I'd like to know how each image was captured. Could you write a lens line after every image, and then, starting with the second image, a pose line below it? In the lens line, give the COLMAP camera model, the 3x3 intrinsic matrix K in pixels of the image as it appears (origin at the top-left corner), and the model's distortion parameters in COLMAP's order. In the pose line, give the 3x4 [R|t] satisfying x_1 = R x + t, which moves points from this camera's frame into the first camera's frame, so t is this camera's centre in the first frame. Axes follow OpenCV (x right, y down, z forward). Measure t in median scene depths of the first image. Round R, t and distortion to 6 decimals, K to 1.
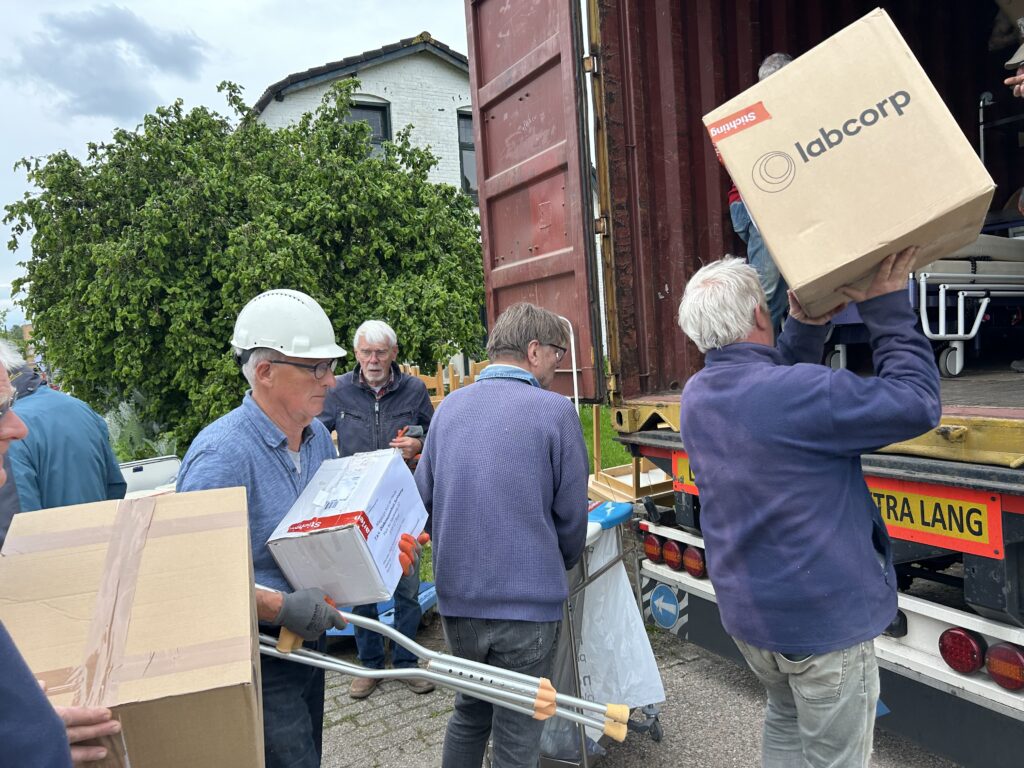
lens RADIAL K [[786.5, 0, 515.6], [0, 786.5, 371.7], [0, 0, 1]] dist [0.103661, -0.148343]
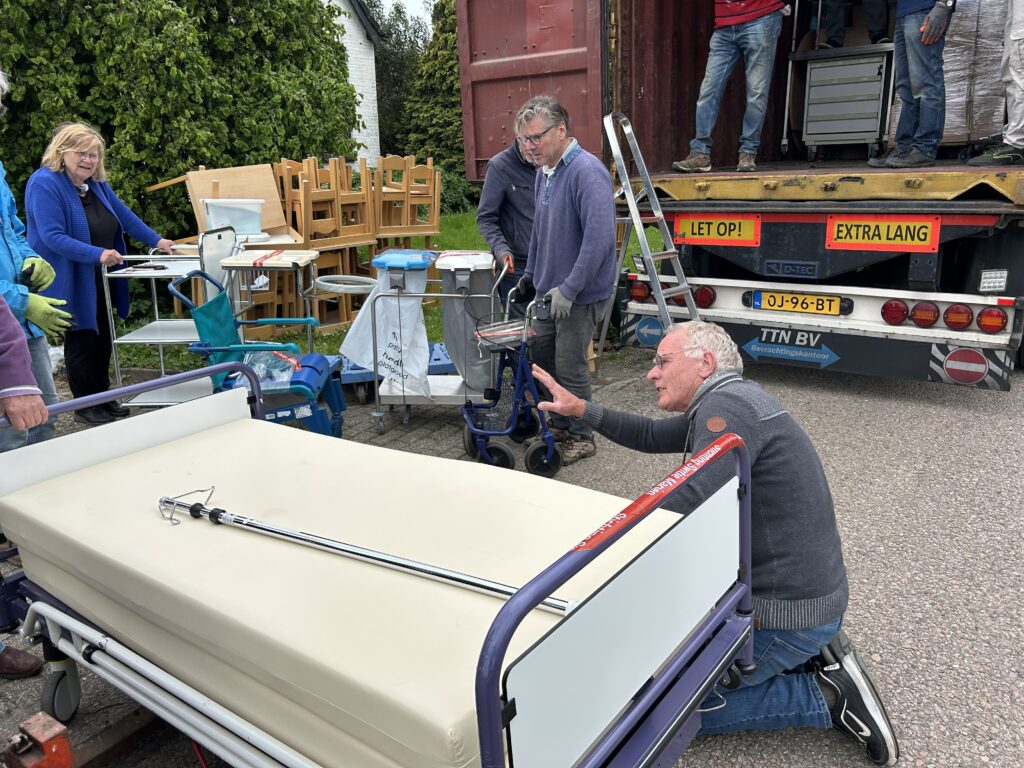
lens RADIAL K [[790.5, 0, 512.0], [0, 790.5, 384.0], [0, 0, 1]] dist [0.061161, -0.069215]
pose [[0.897542, -0.086972, 0.432266, -0.375860], [-0.010154, 0.976017, 0.217457, 0.049917], [-0.440811, -0.199566, 0.875134, -0.077068]]
